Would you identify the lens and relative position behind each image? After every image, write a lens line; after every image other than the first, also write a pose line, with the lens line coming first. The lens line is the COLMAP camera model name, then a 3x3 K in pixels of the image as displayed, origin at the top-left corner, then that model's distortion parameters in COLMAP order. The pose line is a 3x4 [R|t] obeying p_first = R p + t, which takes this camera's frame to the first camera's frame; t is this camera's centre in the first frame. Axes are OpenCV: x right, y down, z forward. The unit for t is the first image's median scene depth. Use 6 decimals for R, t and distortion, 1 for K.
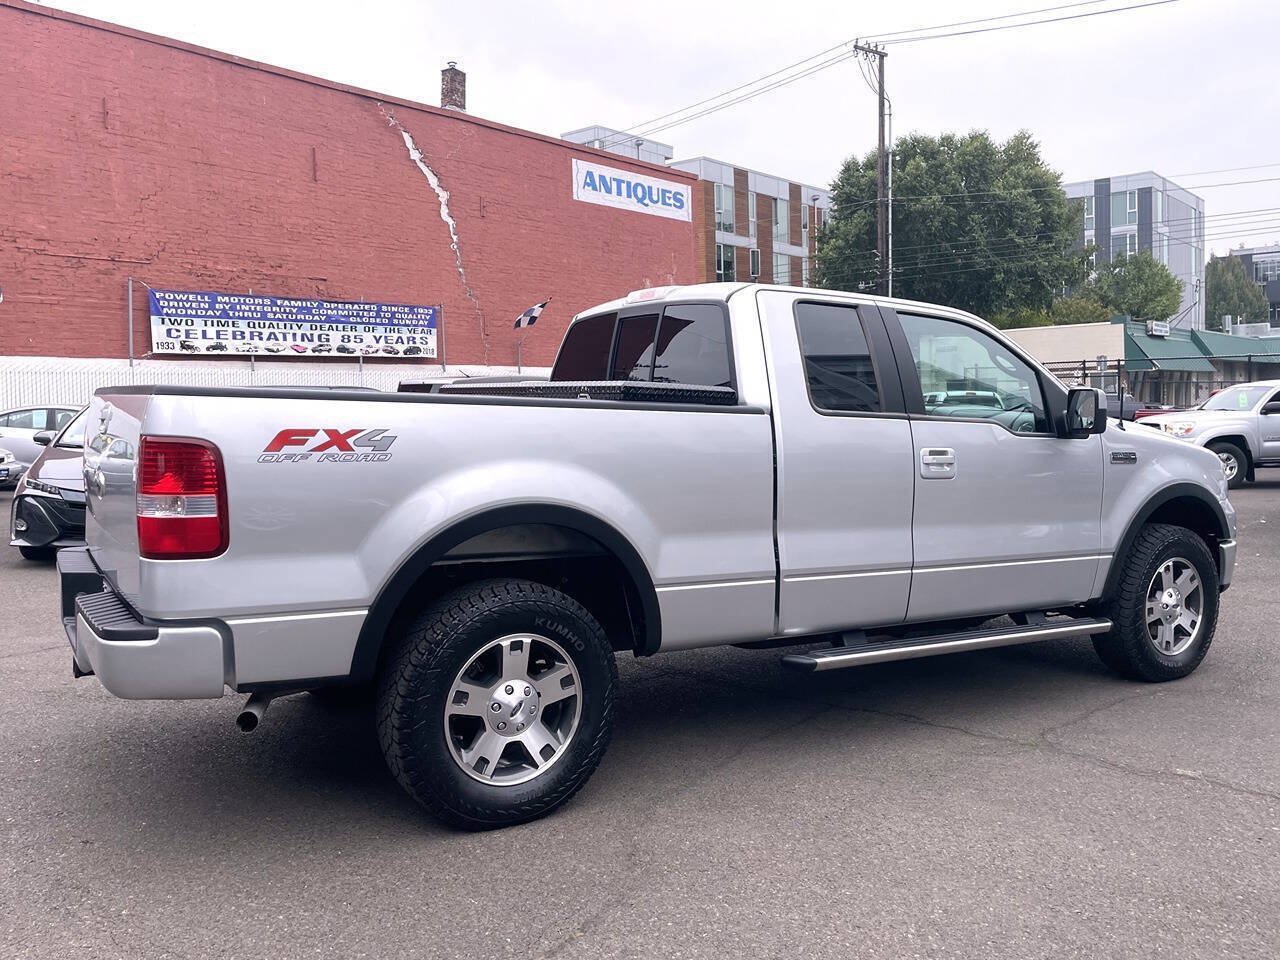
lens RADIAL K [[1034.0, 0, 625.6], [0, 1034.0, 441.8], [0, 0, 1]] dist [0.102019, -0.141730]
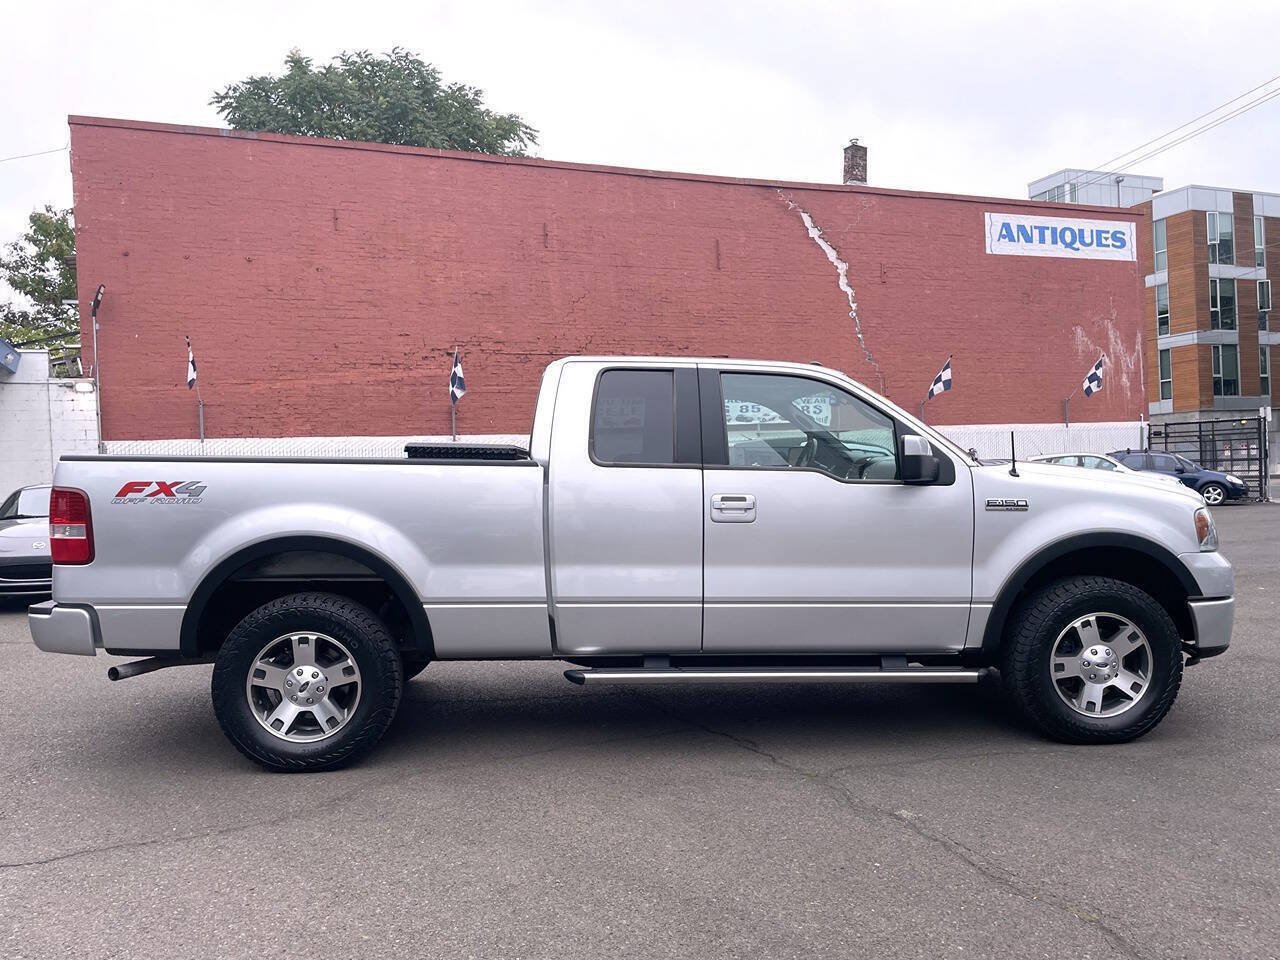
lens RADIAL K [[1000.6, 0, 639.0], [0, 1000.6, 487.6], [0, 0, 1]] dist [0.092951, -0.126029]
pose [[0.890828, -0.010374, -0.454223, 0.121329], [0.003413, 0.999864, -0.016143, 0.002724], [0.454329, 0.012831, 0.890742, 0.002936]]
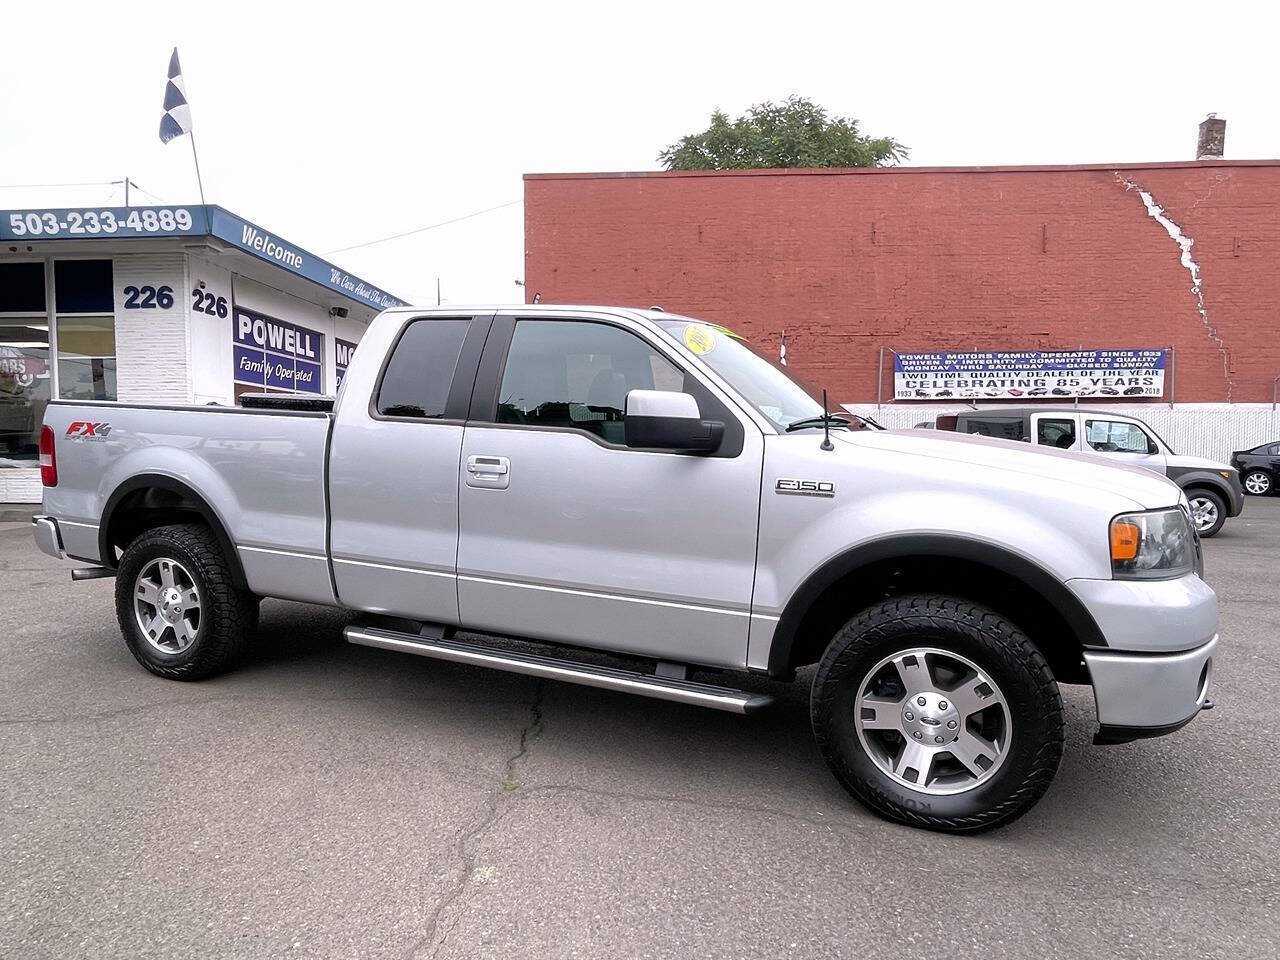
lens RADIAL K [[772.3, 0, 658.5], [0, 772.3, 484.0], [0, 0, 1]] dist [-0.001827, -0.000412]
pose [[0.599655, 0.061160, -0.797918, 0.170391], [-0.045620, 0.998066, 0.042216, -0.000989], [0.798957, 0.011086, 0.601286, 0.122355]]
